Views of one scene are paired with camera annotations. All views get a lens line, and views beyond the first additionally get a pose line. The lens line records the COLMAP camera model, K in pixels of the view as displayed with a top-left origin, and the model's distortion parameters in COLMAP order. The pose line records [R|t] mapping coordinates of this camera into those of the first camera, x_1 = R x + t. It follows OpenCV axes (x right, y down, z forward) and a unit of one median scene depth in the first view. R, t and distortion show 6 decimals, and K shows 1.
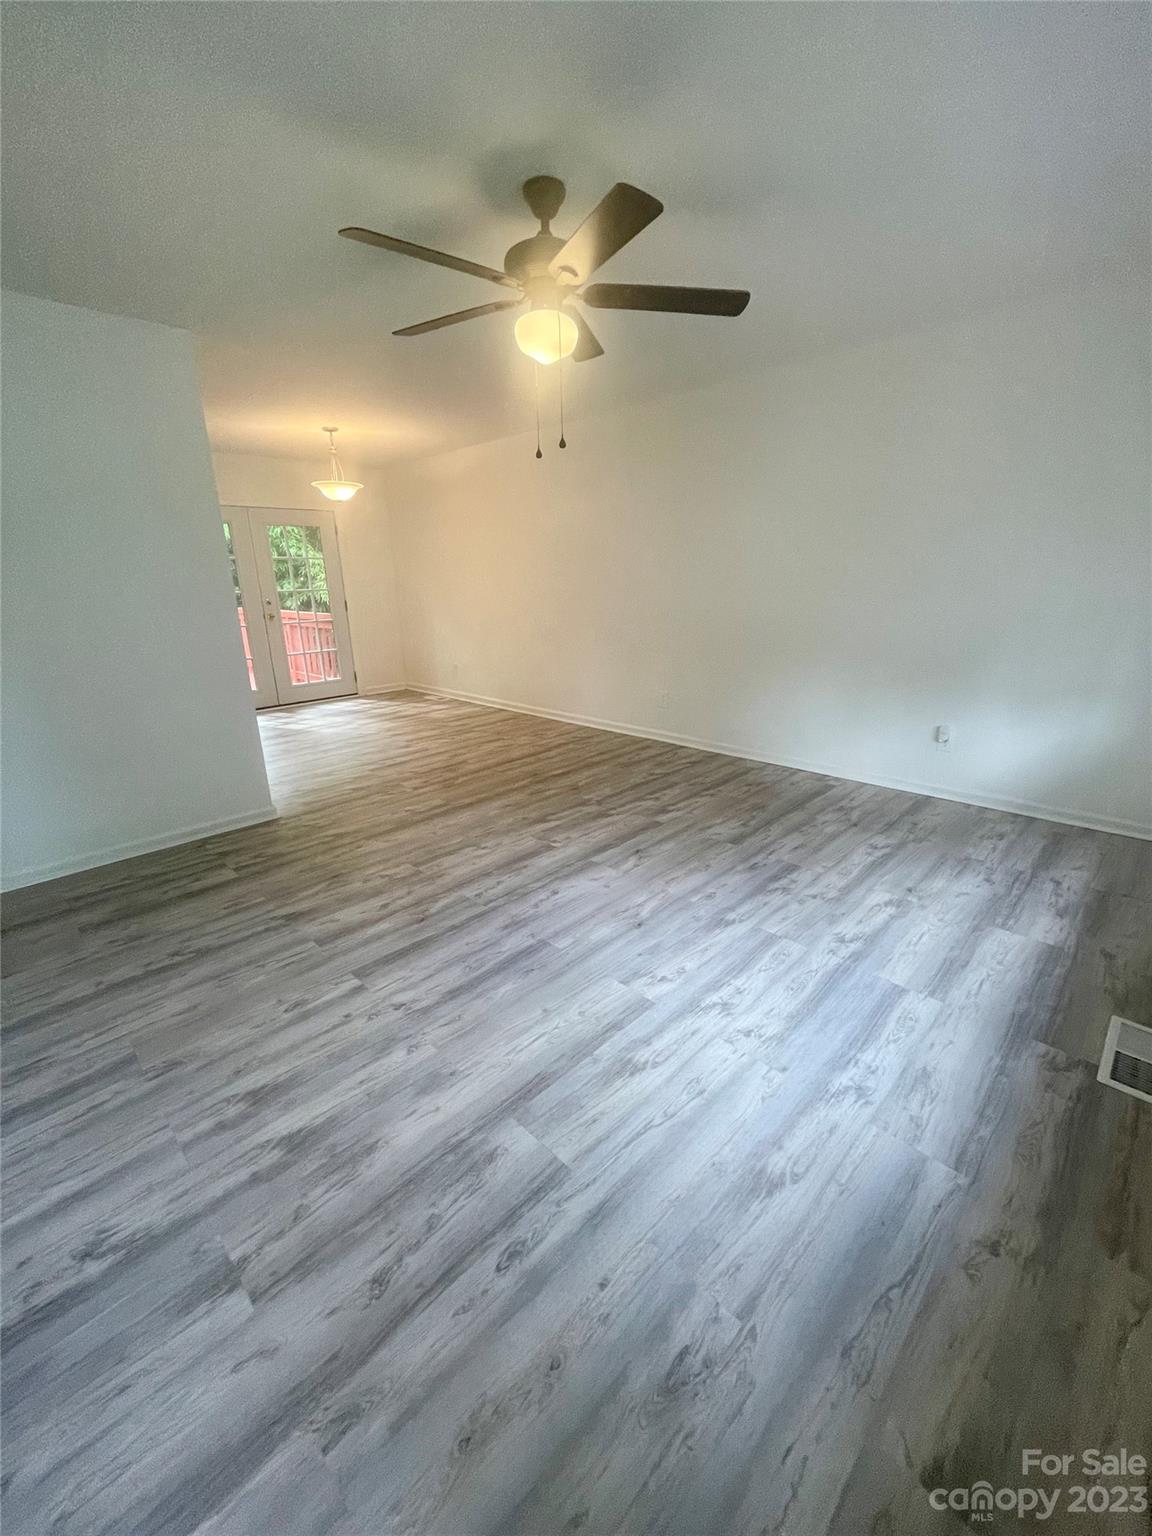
lens RADIAL K [[620.5, 0, 583.7], [0, 620.5, 775.5], [0, 0, 1]] dist [-0.004912, -0.000281]
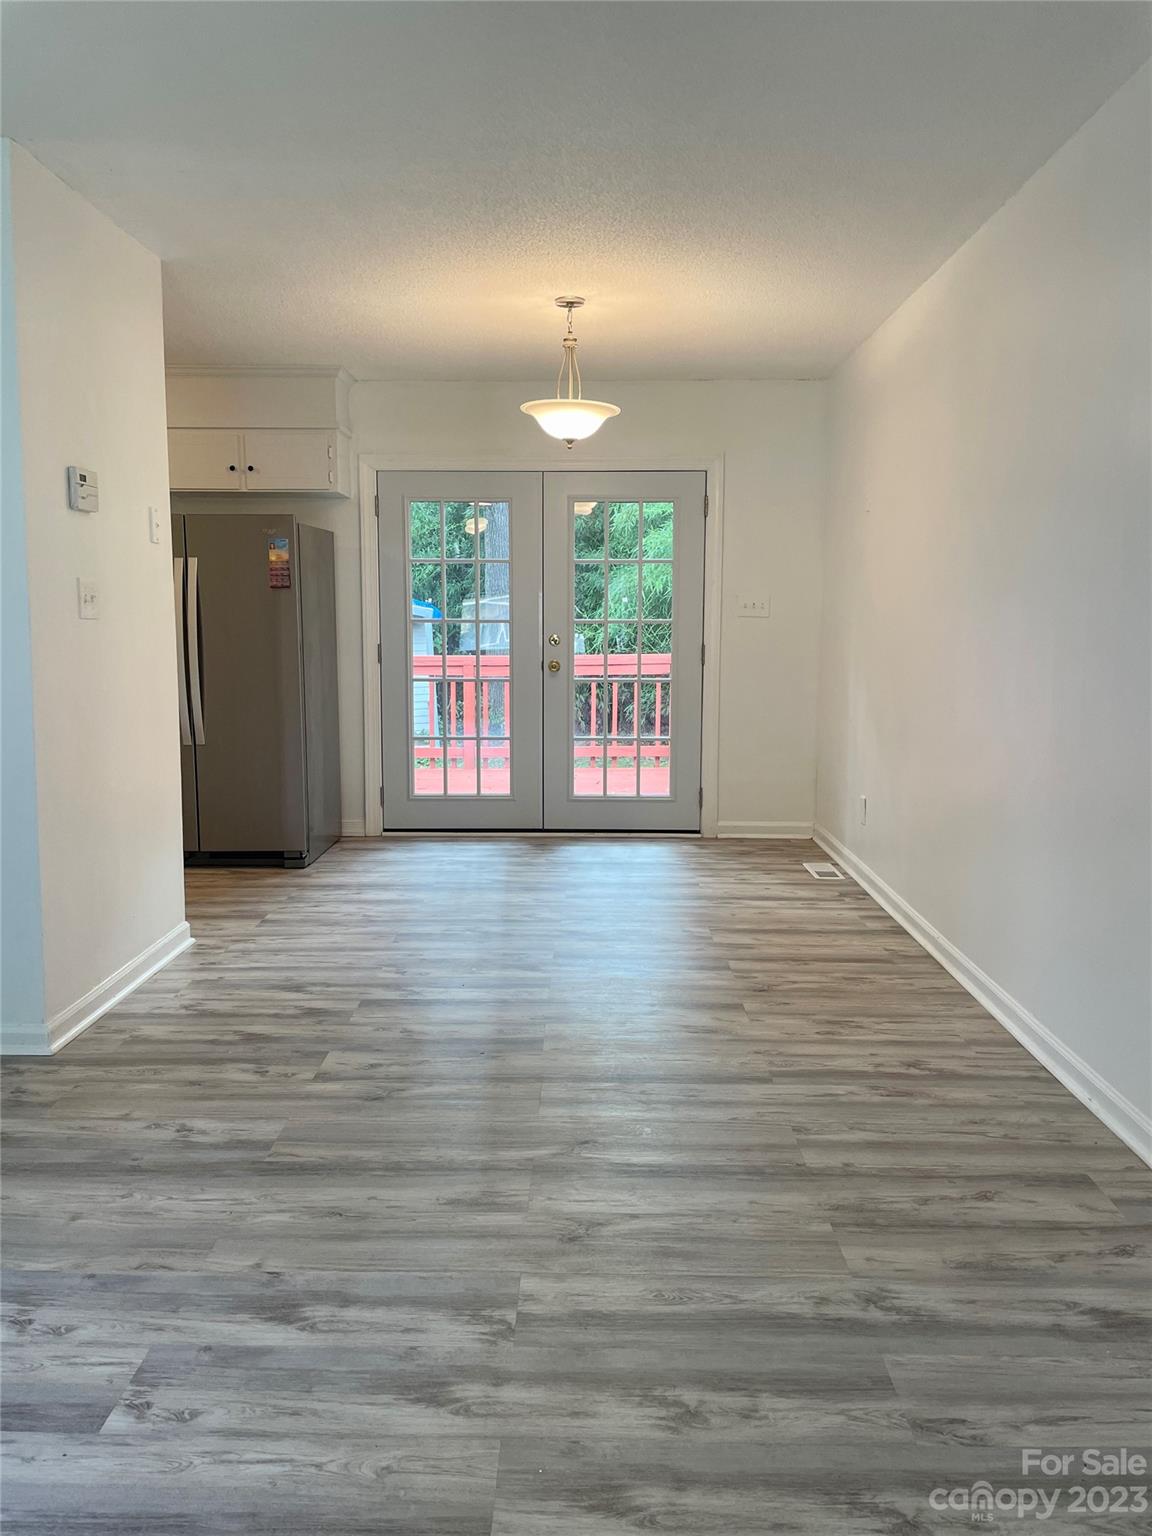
lens RADIAL K [[1161.1, 0, 567.9], [0, 1161.1, 761.7], [0, 0, 1]] dist [0.037240, -0.024160]
pose [[0.679177, 0.110048, -0.725677, 0.399143], [-0.240848, 0.967365, -0.078716, -0.169669], [0.693333, 0.228240, 0.683518, 0.581533]]
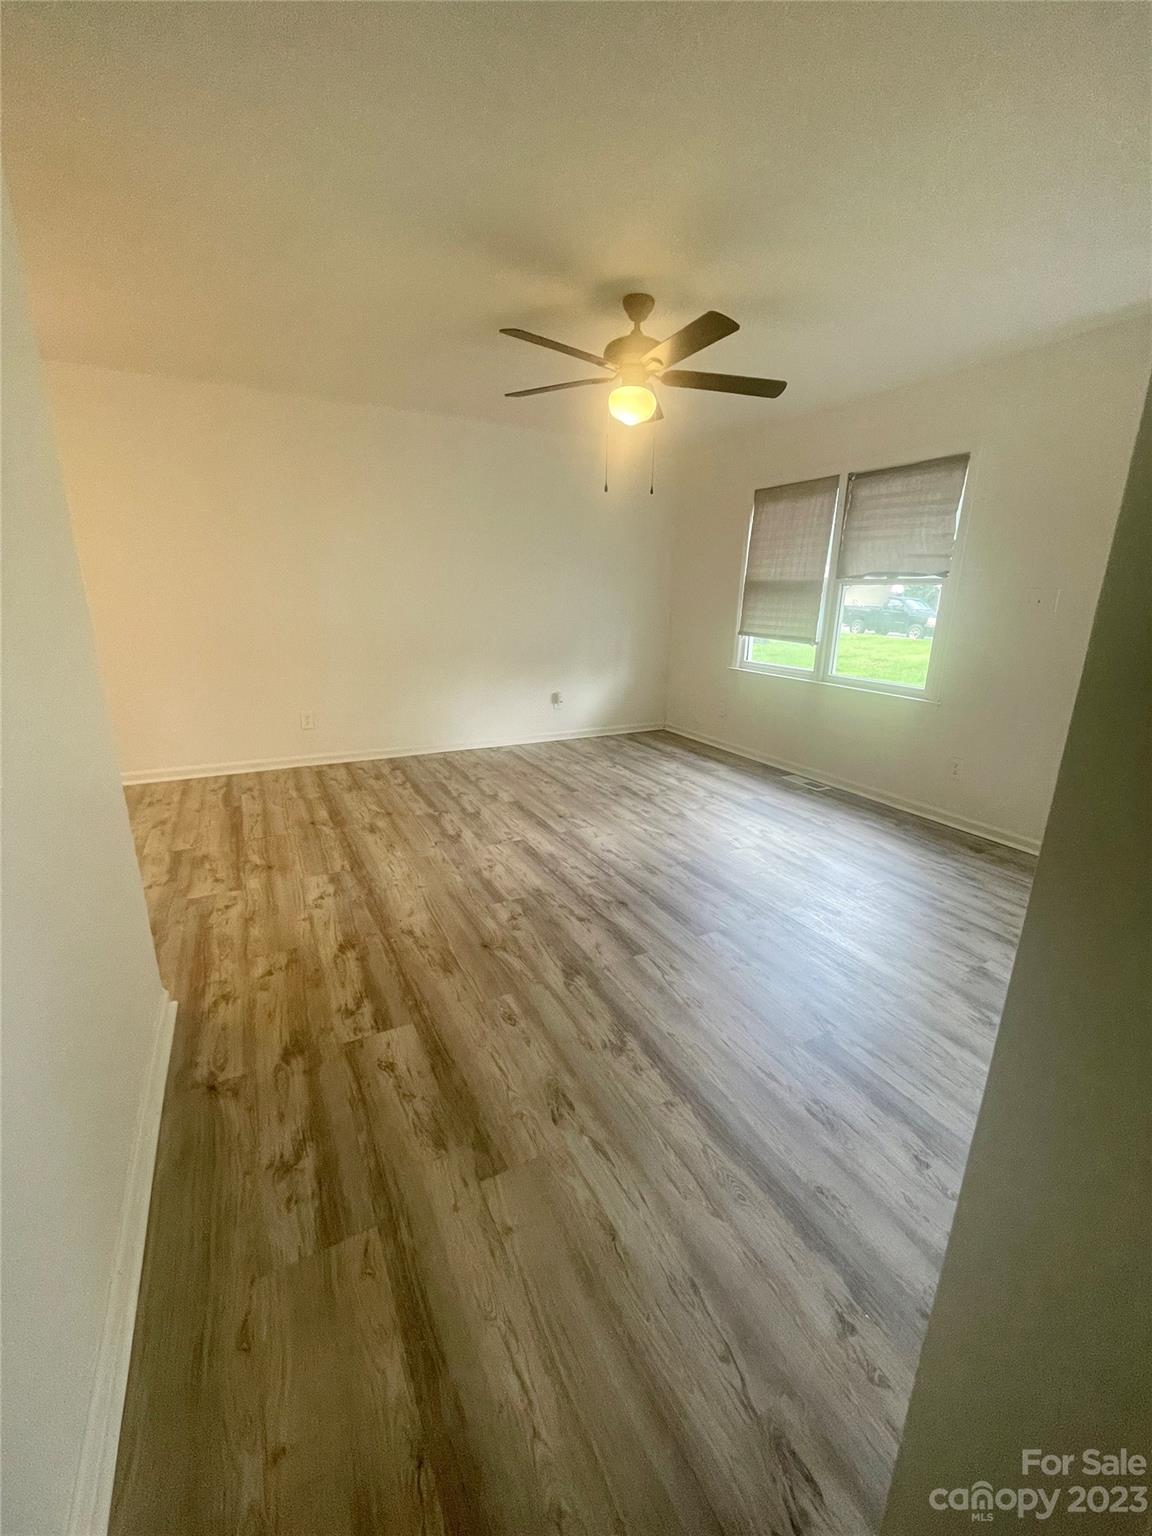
lens RADIAL K [[620.5, 0, 584.7], [0, 620.5, 768.4], [0, 0, 1]] dist [-0.004912, -0.000281]
pose [[0.303334, -0.235938, 0.923213, -0.799644], [0.270280, 0.950373, 0.154076, -0.111604], [-0.913749, 0.202790, 0.352050, 0.420323]]
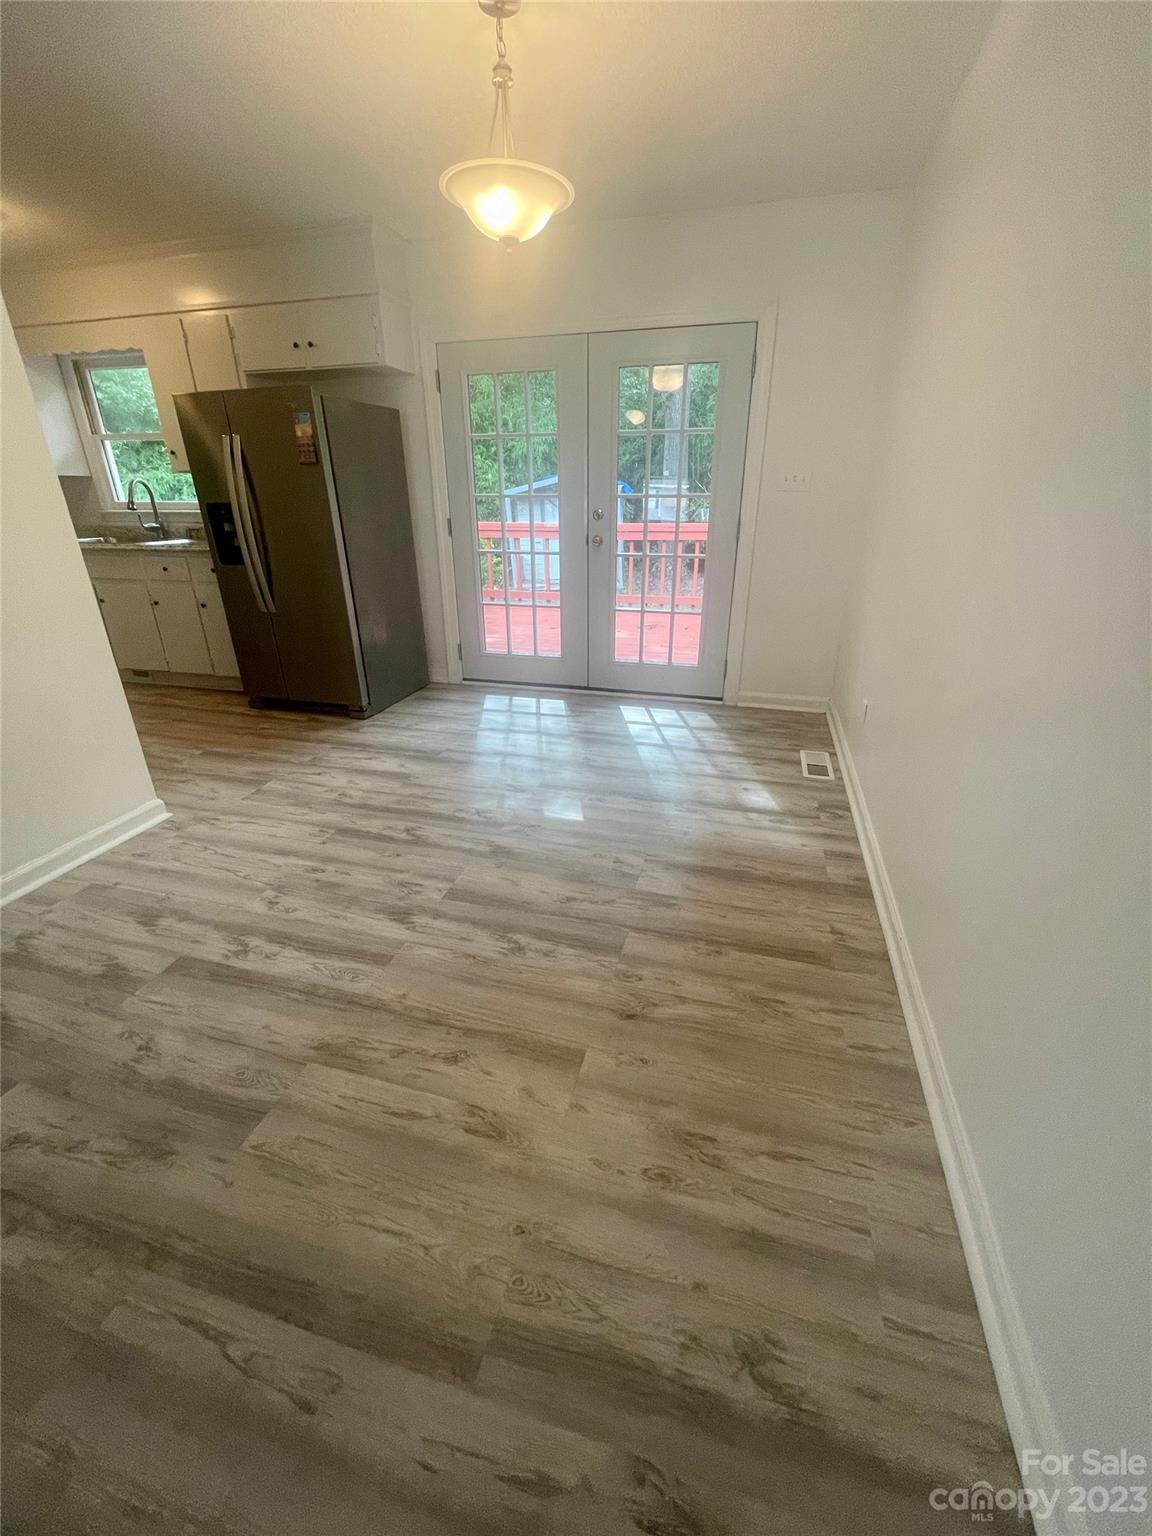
lens RADIAL K [[620.5, 0, 586.3], [0, 620.5, 769.5], [0, 0, 1]] dist [-0.004912, -0.000281]
pose [[0.479623, 0.374859, -0.793374, 0.057680], [-0.281847, 0.922058, 0.265275, -0.353654], [0.830978, 0.096379, 0.547893, 1.163697]]
